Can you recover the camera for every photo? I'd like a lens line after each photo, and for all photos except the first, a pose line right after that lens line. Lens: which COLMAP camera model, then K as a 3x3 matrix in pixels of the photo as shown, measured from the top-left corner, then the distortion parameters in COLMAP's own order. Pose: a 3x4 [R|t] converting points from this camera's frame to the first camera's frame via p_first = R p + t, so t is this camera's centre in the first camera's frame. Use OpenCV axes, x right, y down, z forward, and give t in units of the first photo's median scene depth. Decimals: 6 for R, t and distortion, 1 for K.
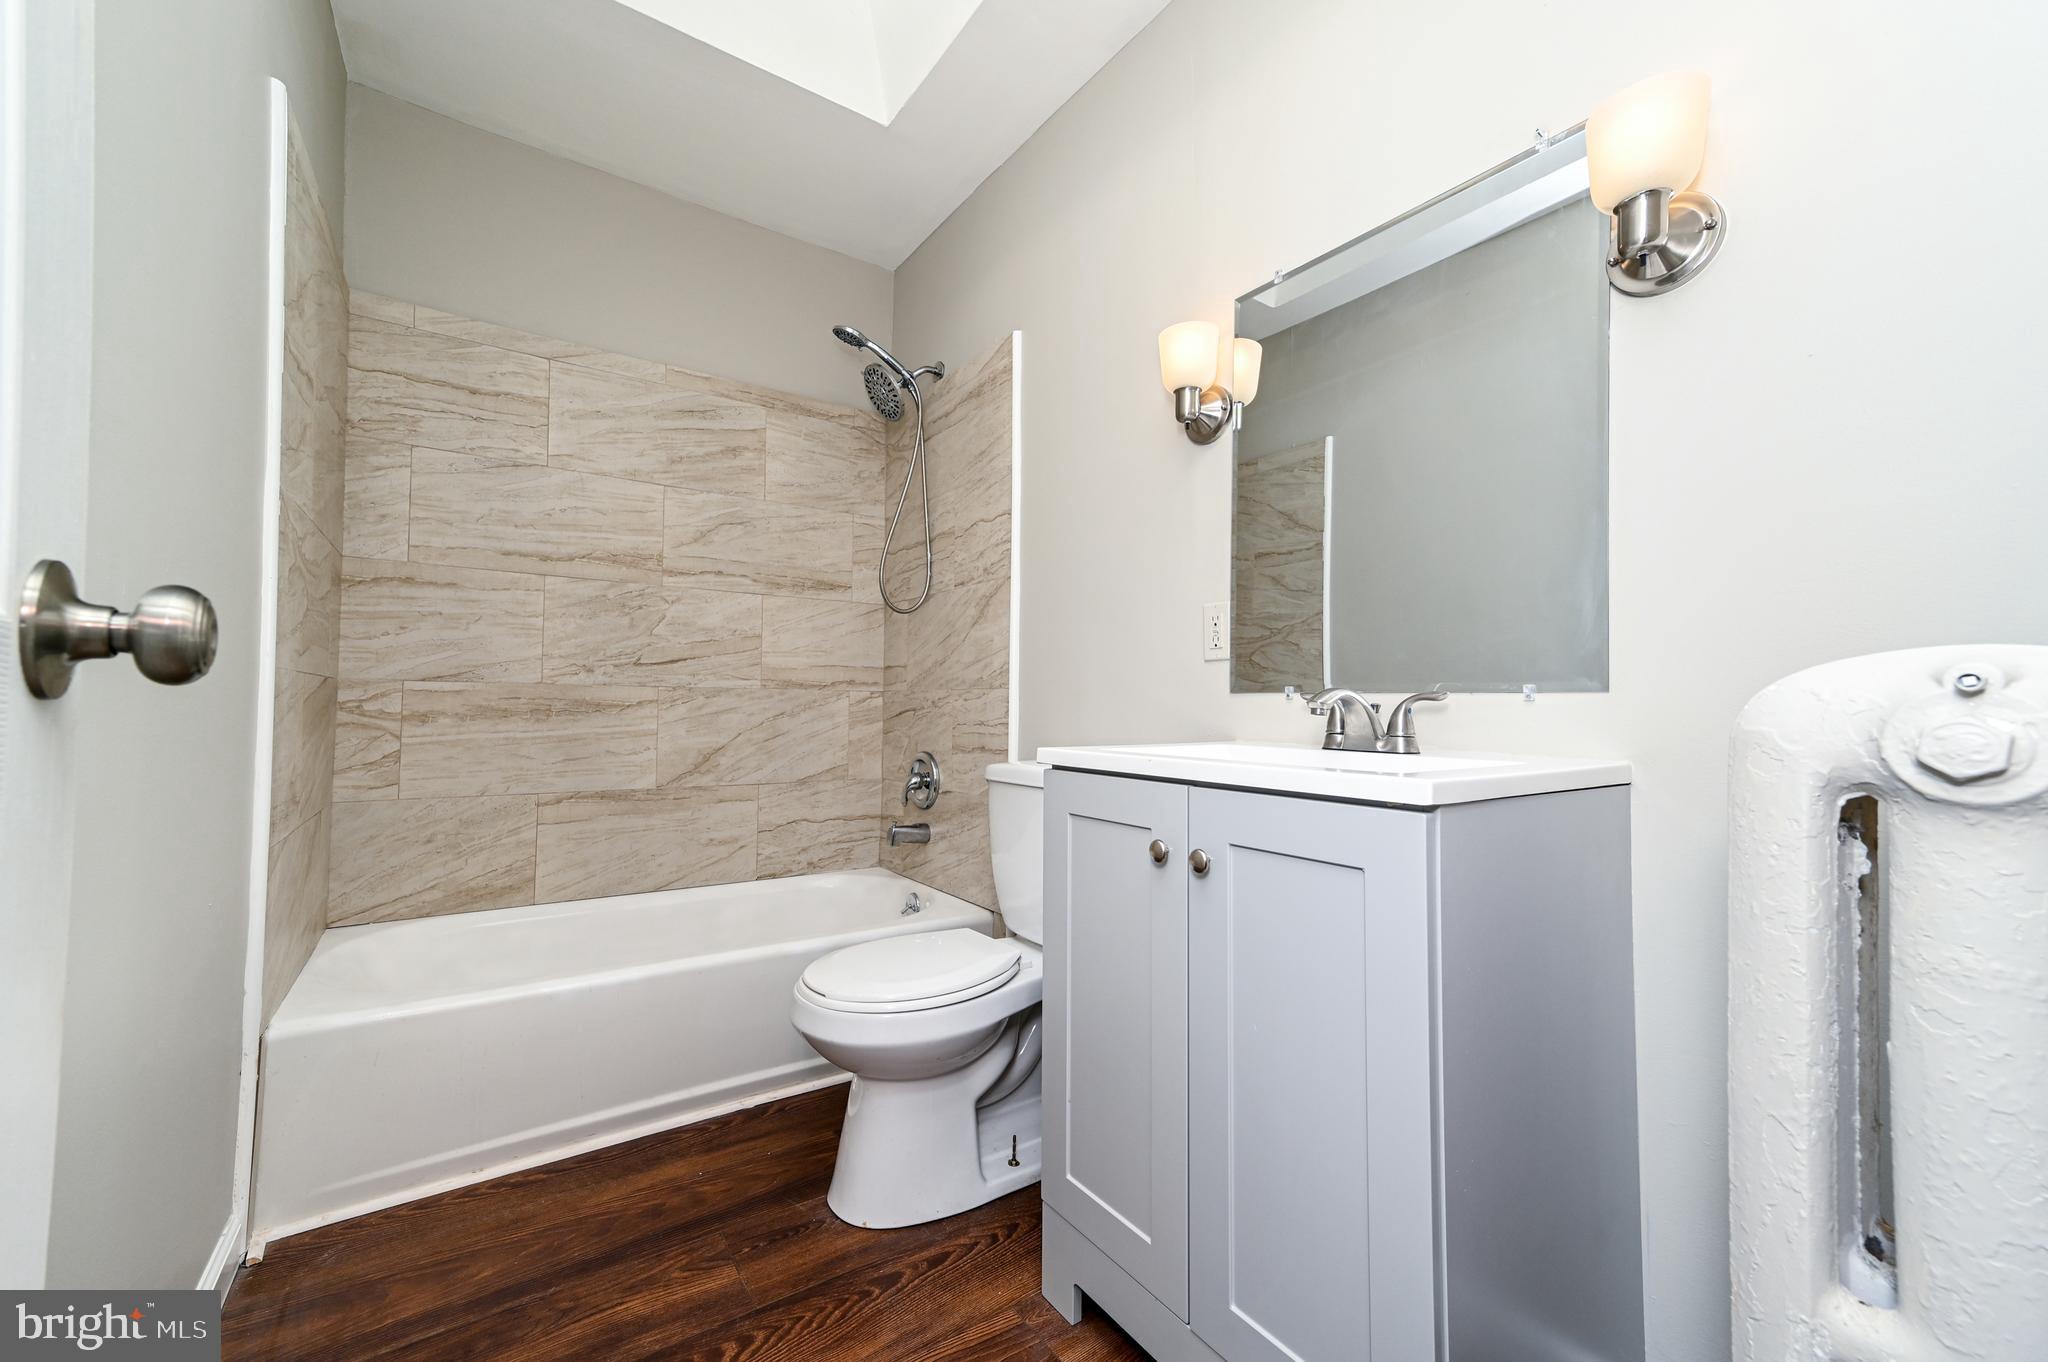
lens RADIAL K [[788.2, 0, 1021.5], [0, 788.2, 685.1], [0, 0, 1]] dist [0.020969, 0.000803]
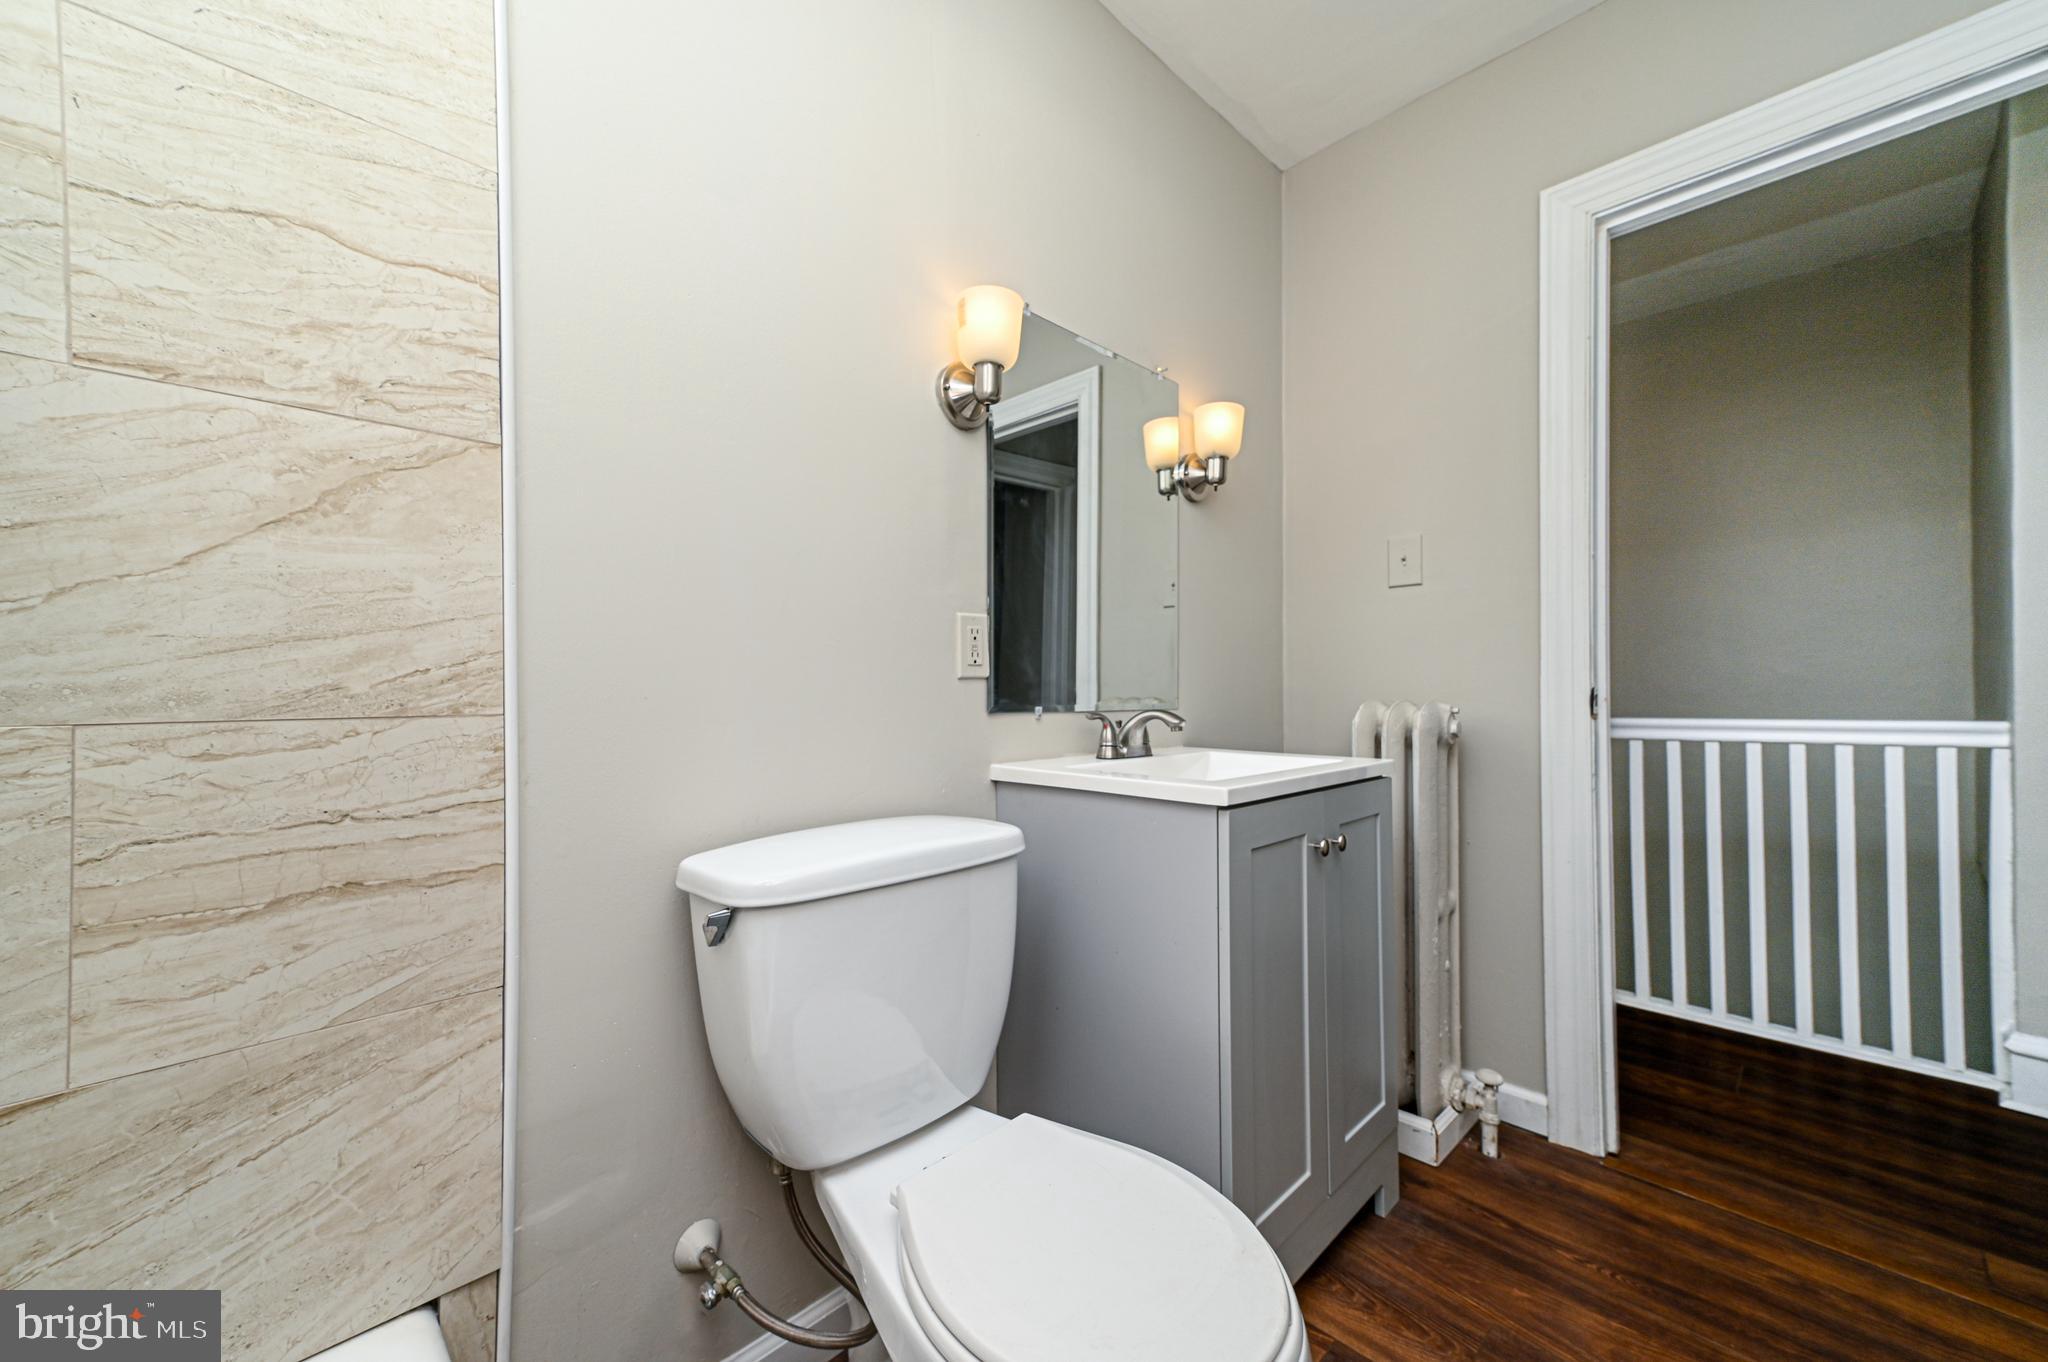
lens RADIAL K [[788.2, 0, 1021.5], [0, 788.2, 685.1], [0, 0, 1]] dist [0.020969, 0.000803]
pose [[-0.143794, -0.001491, 0.989607, -0.446159], [-0.020662, 0.999785, -0.001496, -0.016195], [-0.989392, -0.020663, -0.143794, 0.749937]]
